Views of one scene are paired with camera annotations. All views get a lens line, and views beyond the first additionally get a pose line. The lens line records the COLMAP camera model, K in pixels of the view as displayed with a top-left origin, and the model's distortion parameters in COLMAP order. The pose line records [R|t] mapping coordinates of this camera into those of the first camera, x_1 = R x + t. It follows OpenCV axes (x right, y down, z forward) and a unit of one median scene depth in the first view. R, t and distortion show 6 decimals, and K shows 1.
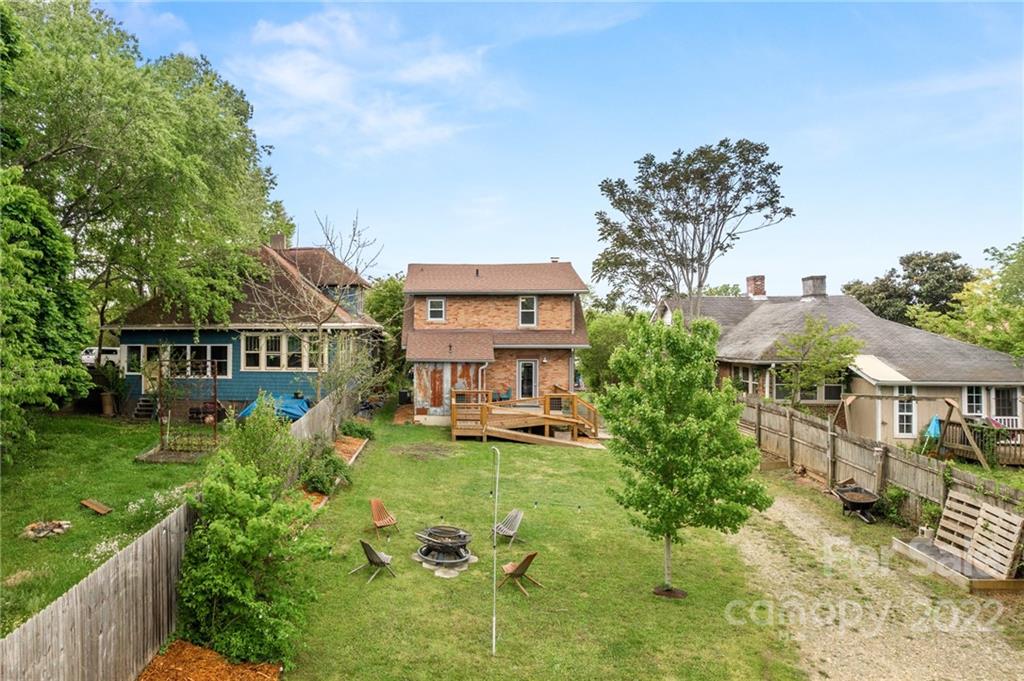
lens RADIAL K [[717.9, 0, 512.0], [0, 717.9, 340.5], [0, 0, 1]] dist [0.000620, -0.000066]
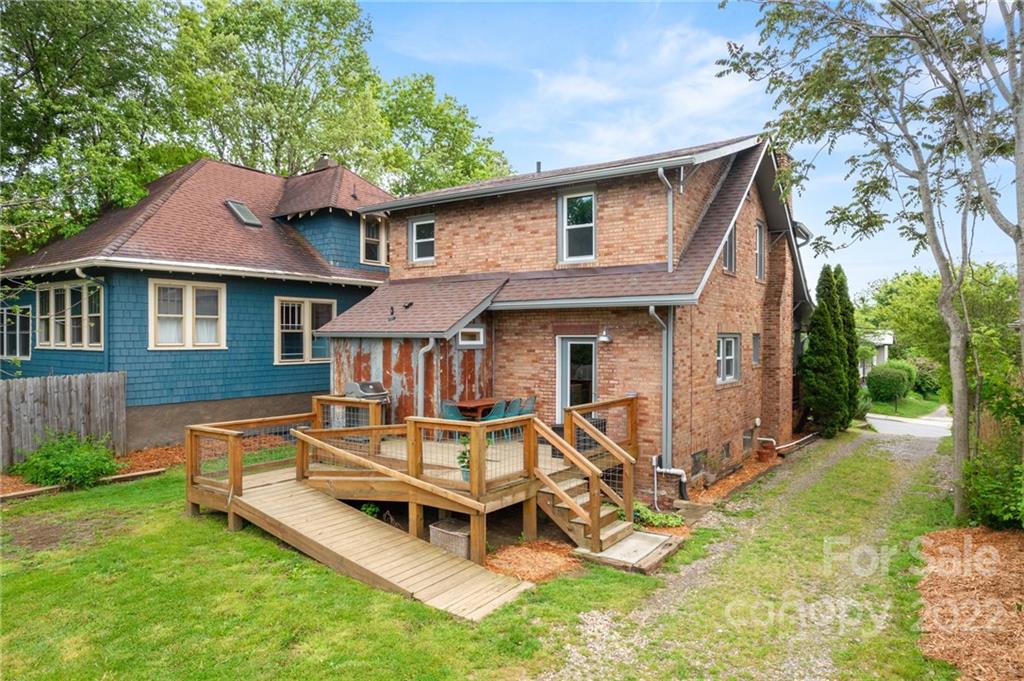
lens RADIAL K [[717.9, 0, 512.0], [0, 717.9, 340.5], [0, 0, 1]] dist [0.000620, -0.000066]
pose [[0.794444, -0.000511, -0.607337, 0.260700], [-0.002310, 0.999990, -0.003863, 0.031383], [0.607333, 0.004472, 0.794435, 0.626643]]
